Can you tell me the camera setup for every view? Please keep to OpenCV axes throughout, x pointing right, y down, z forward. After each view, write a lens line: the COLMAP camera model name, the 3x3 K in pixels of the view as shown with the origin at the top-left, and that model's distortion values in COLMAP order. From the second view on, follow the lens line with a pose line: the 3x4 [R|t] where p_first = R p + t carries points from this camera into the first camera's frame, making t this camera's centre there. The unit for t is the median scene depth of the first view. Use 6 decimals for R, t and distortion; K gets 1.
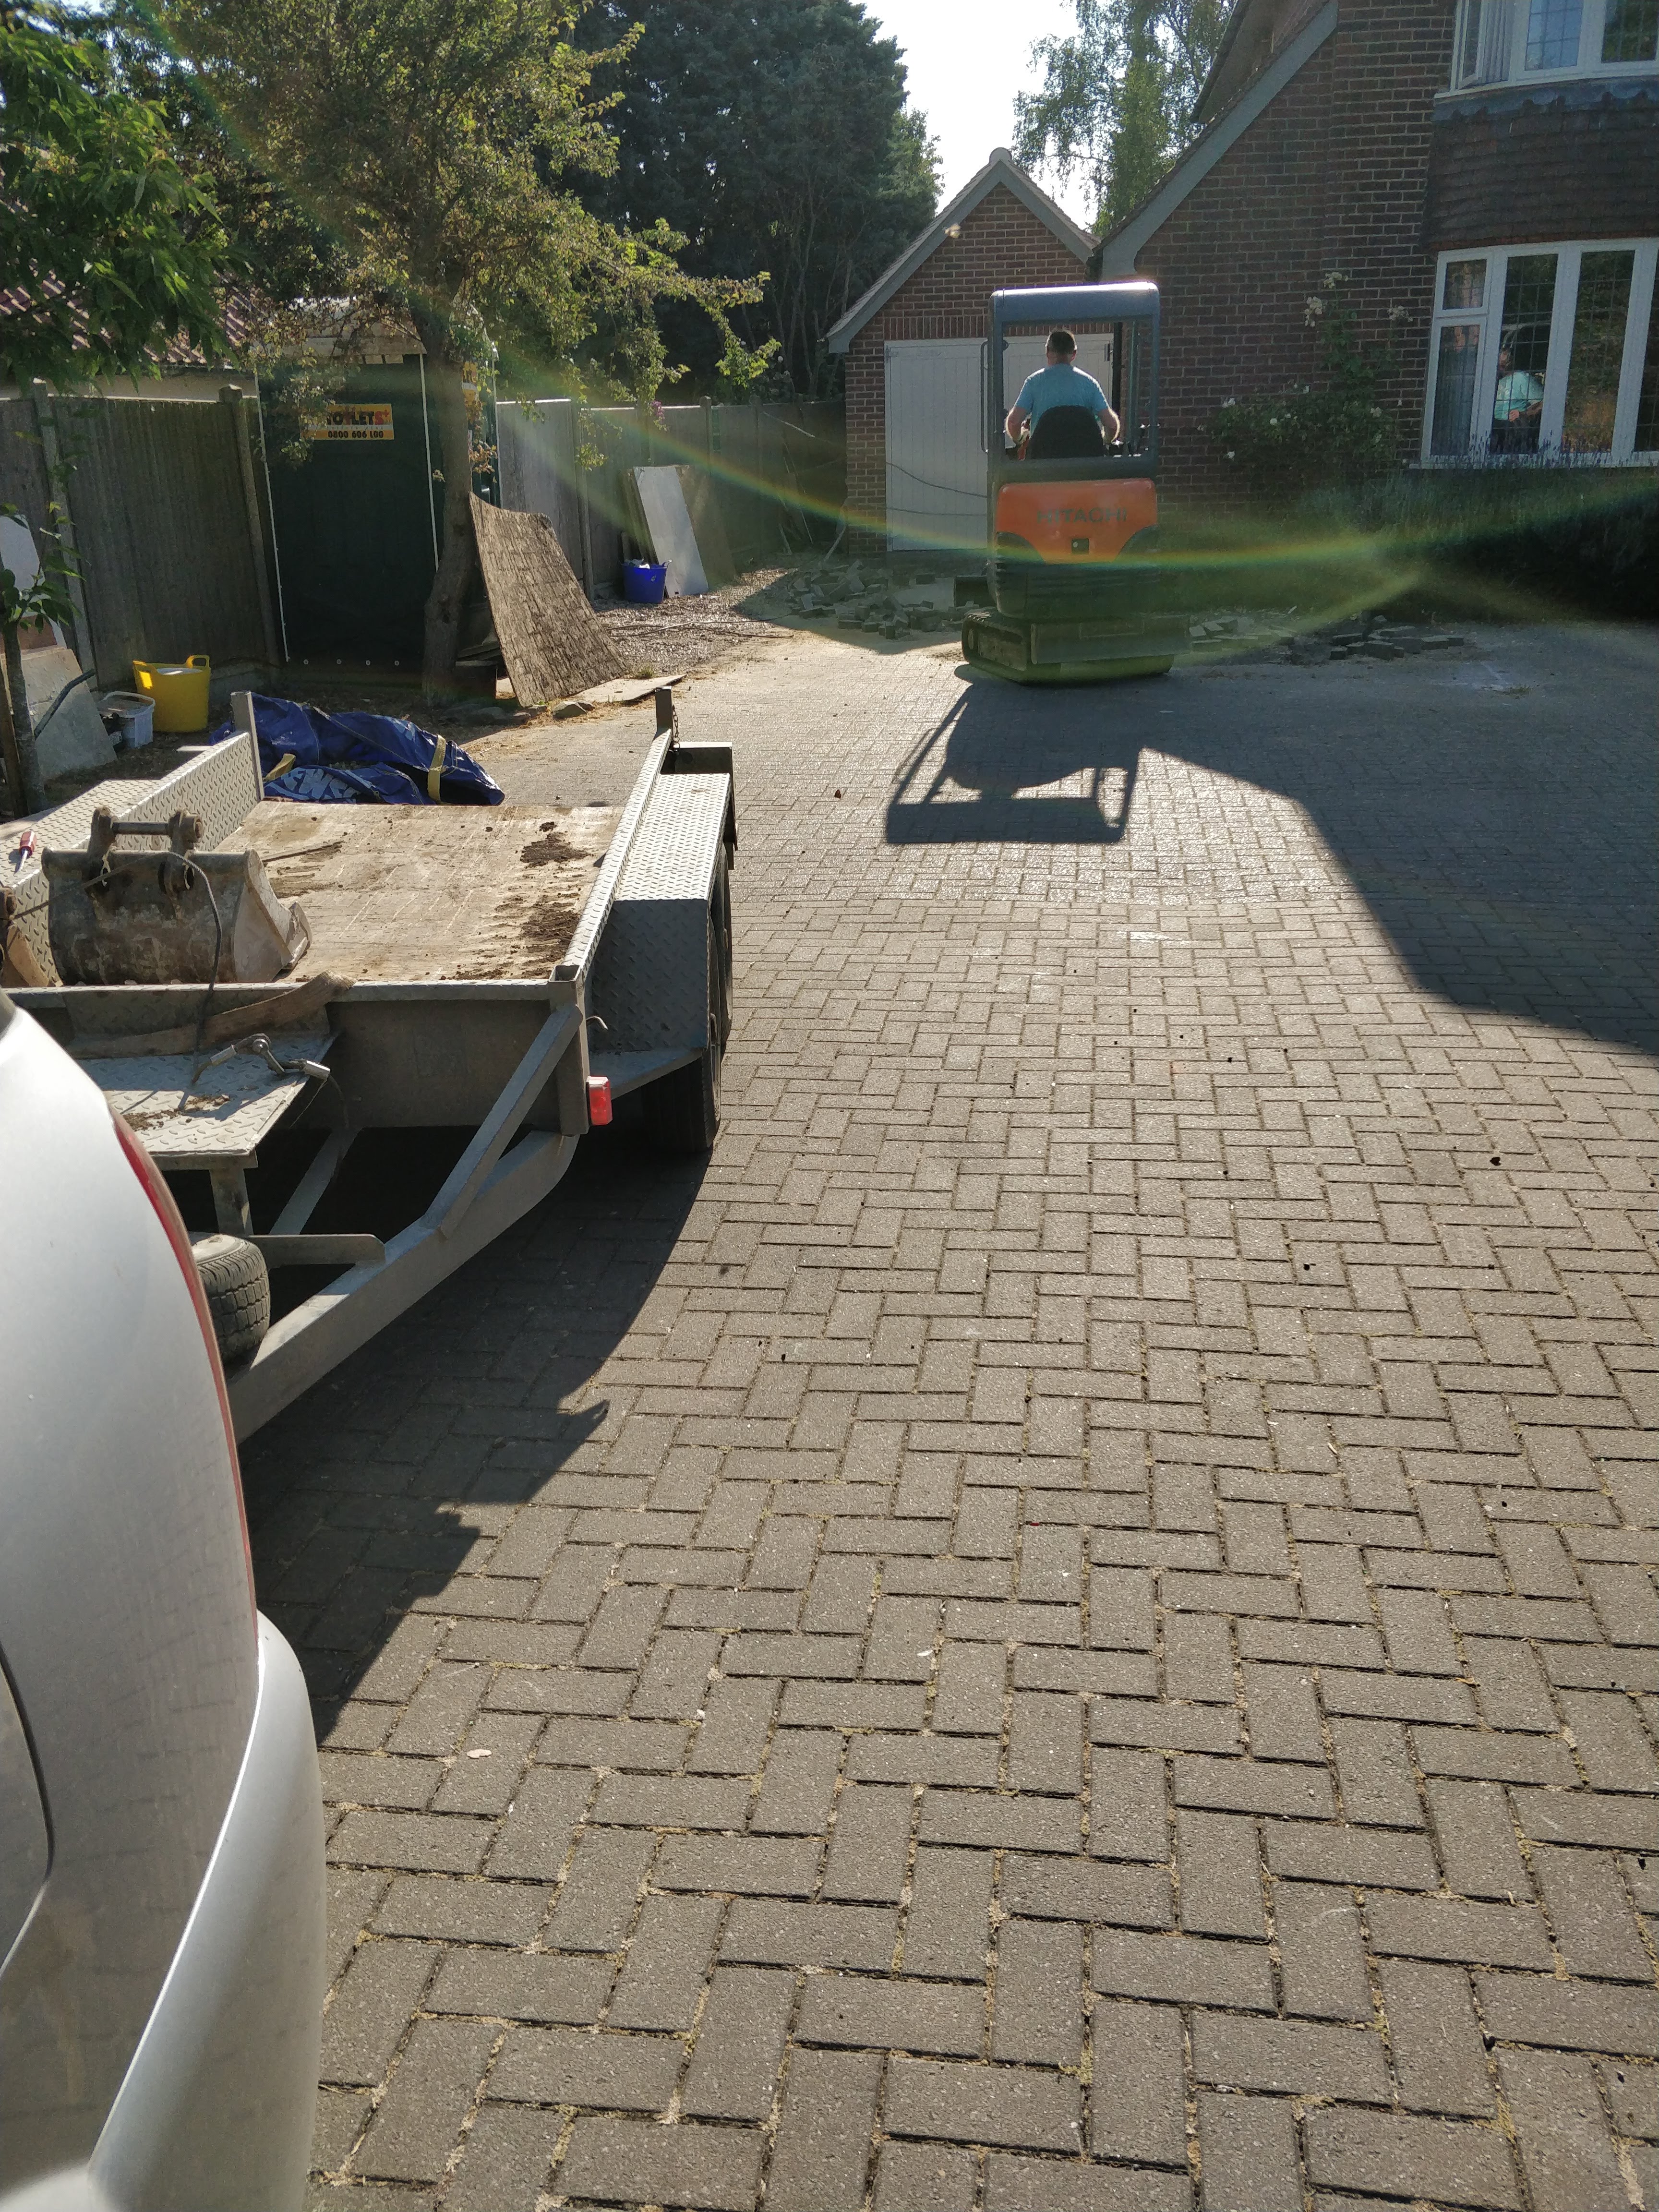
lens RADIAL K [[1776.3, 0, 826.8], [0, 1776.3, 1138.2], [0, 0, 1]] dist [0.017999, -0.036905]
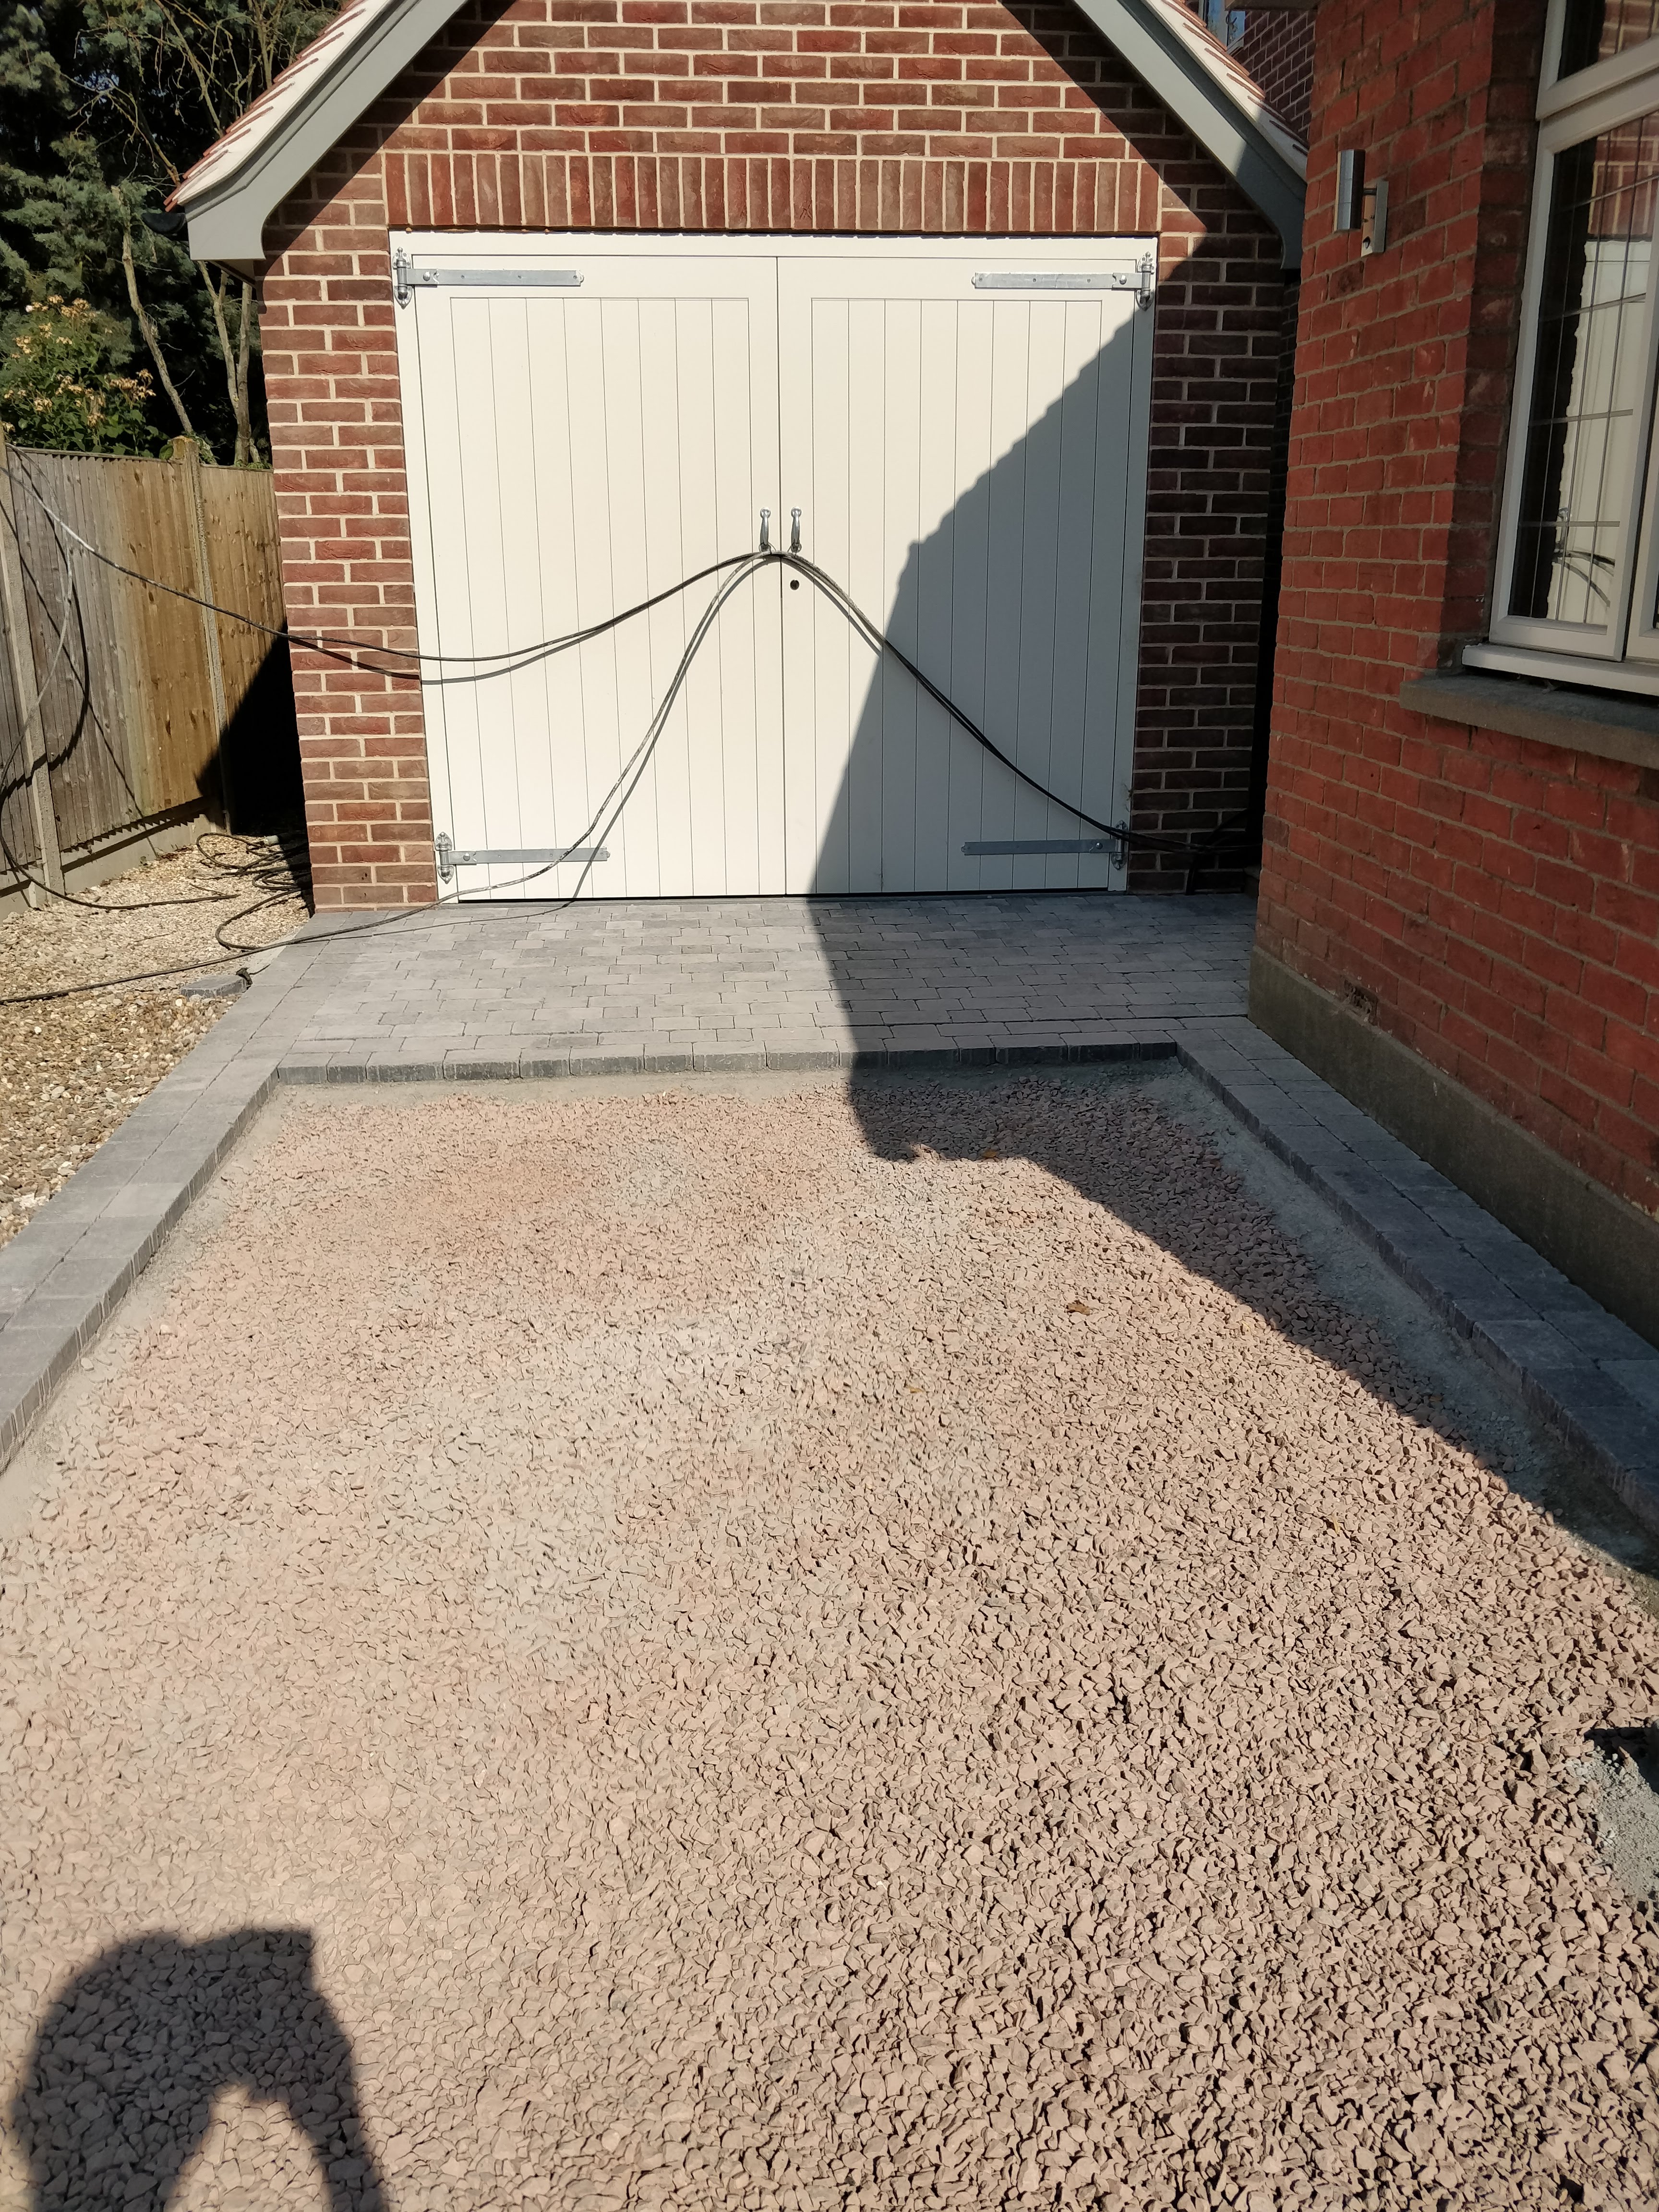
lens RADIAL K [[1819.1, 0, 843.2], [0, 1819.1, 1135.4], [0, 0, 1]] dist [-0.019055, 0.010464]
pose [[0.976474, -0.041789, 0.211549, 0.098327], [0.058451, 0.995608, -0.073126, -0.747783], [-0.207564, 0.083771, 0.974628, 1.938367]]
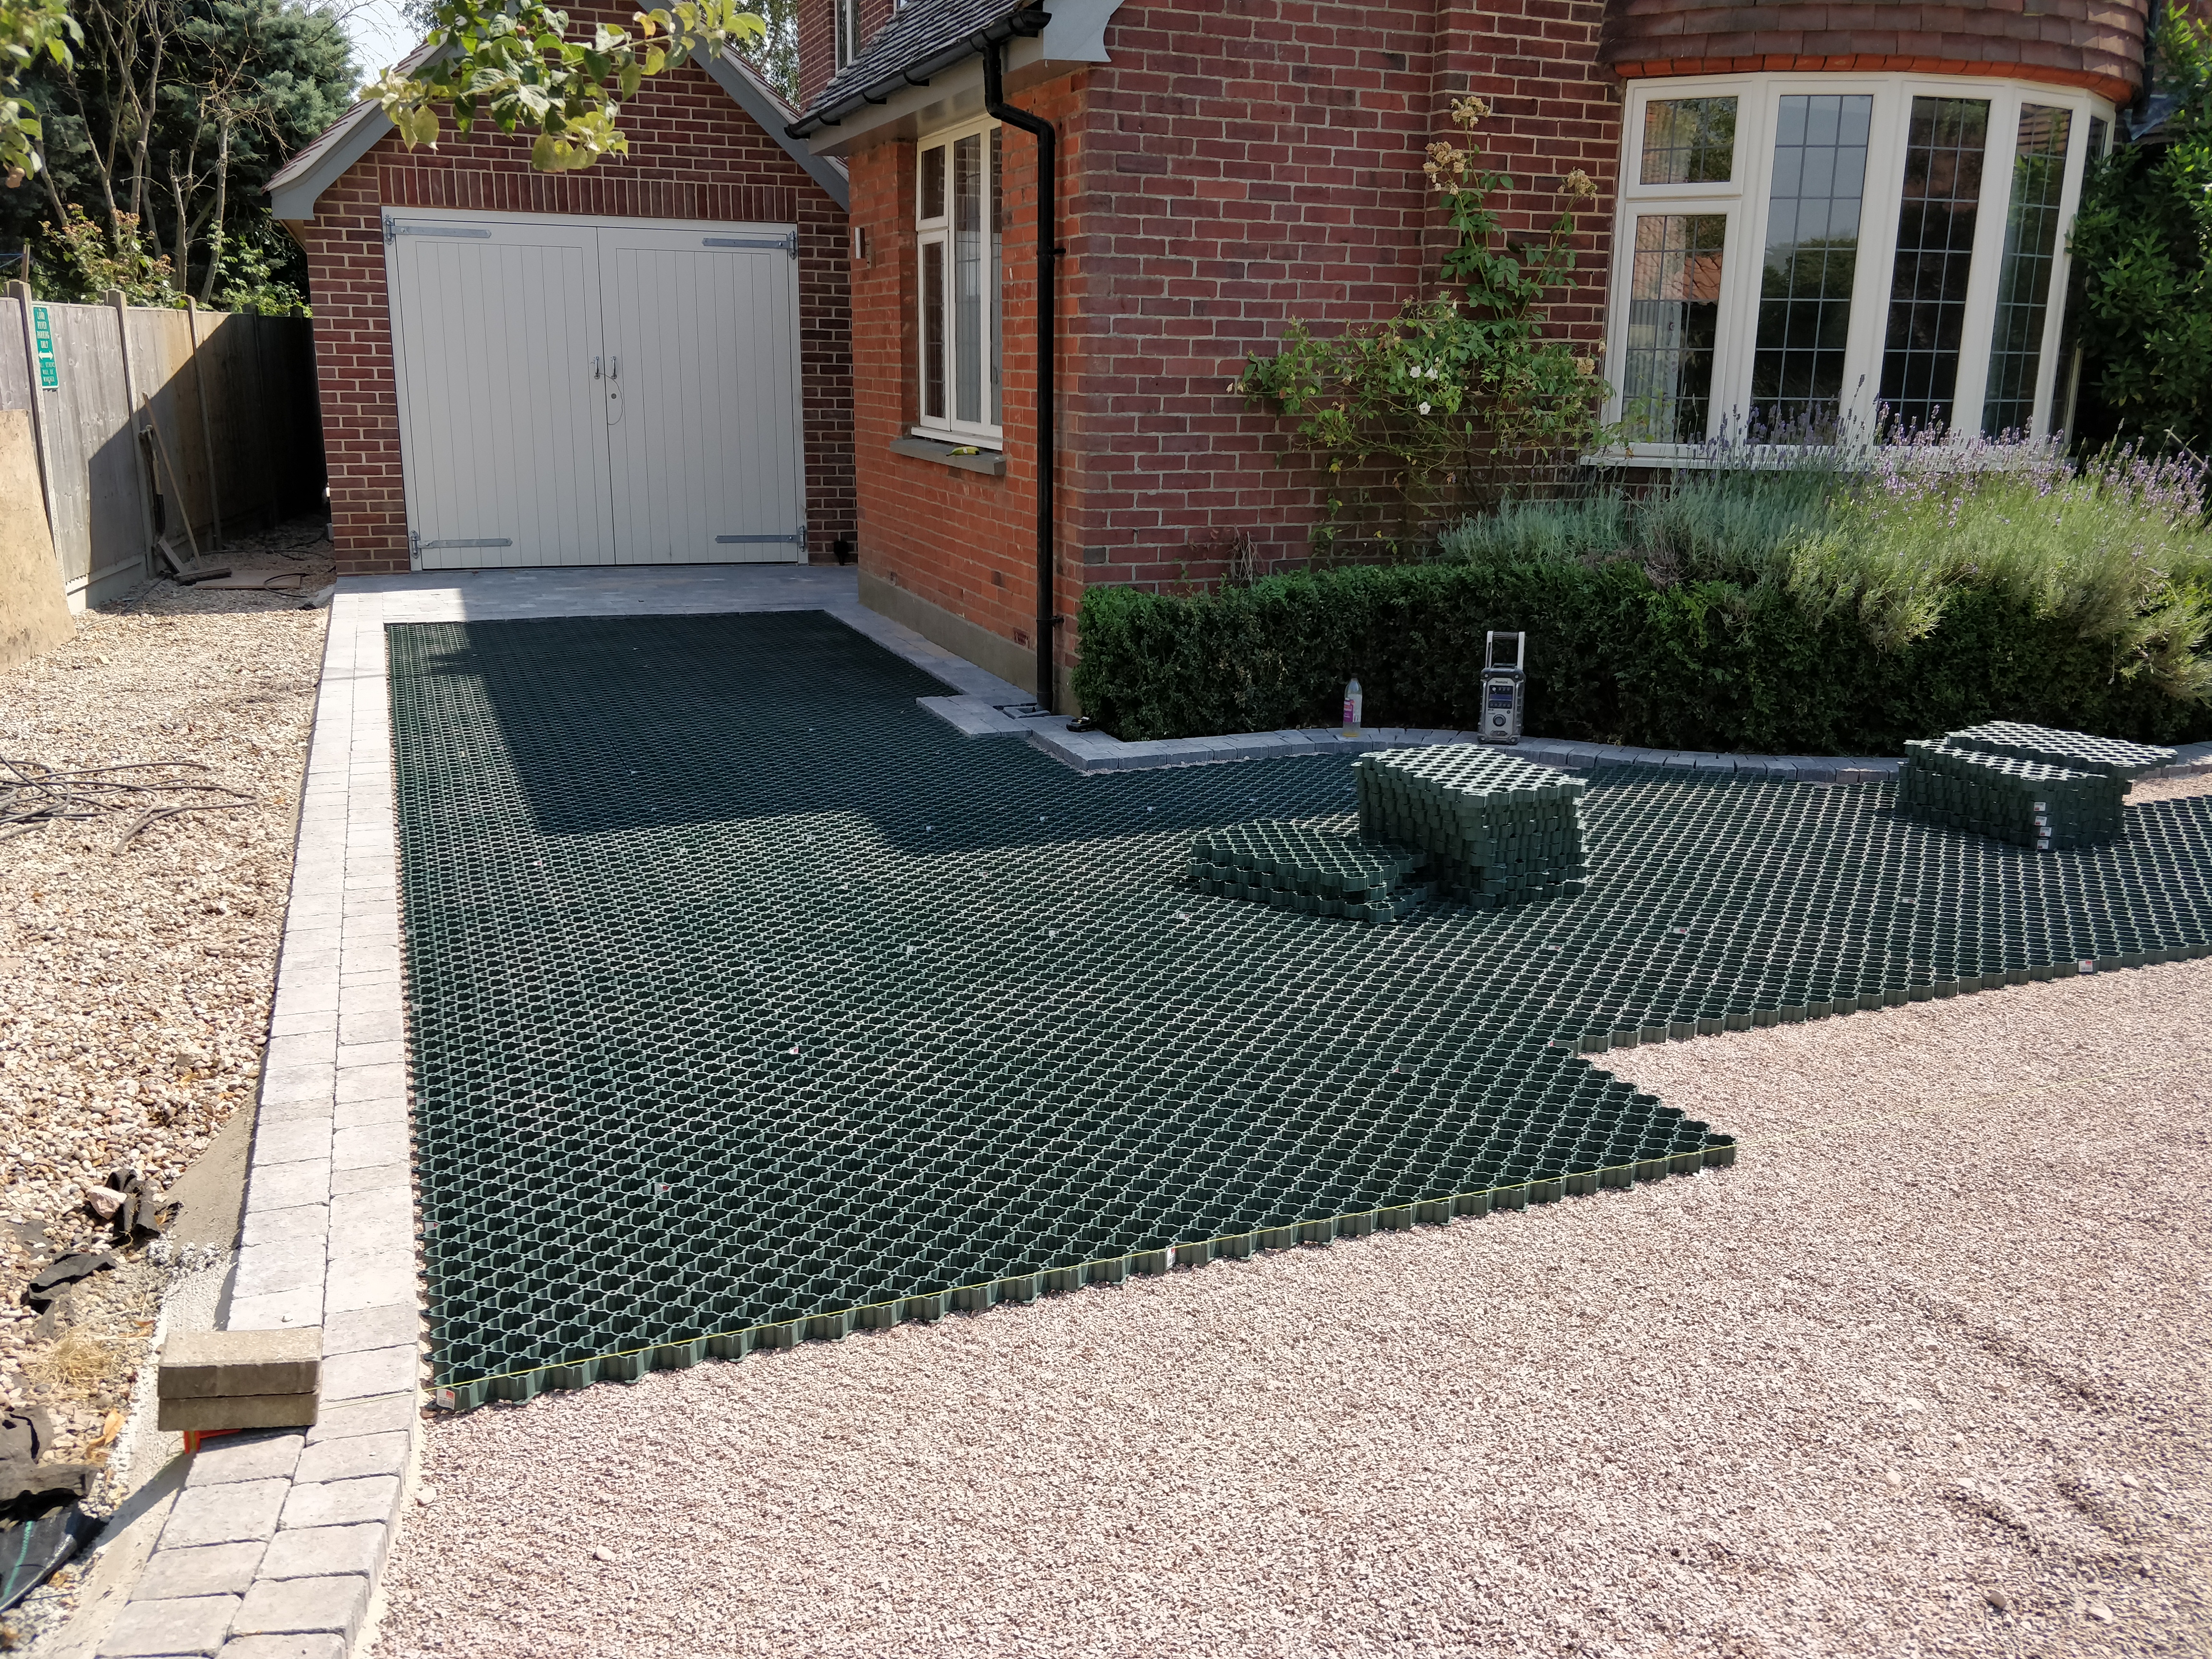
lens RADIAL K [[1819.3, 0, 1106.0], [0, 1819.3, 829.5], [0, 0, 1]] dist [0.053410, -0.082617]
pose [[0.880319, -0.077287, 0.468044, -0.141175], [0.142047, 0.984315, -0.104630, -0.456049], [-0.452616, 0.158592, 0.877489, 1.184001]]
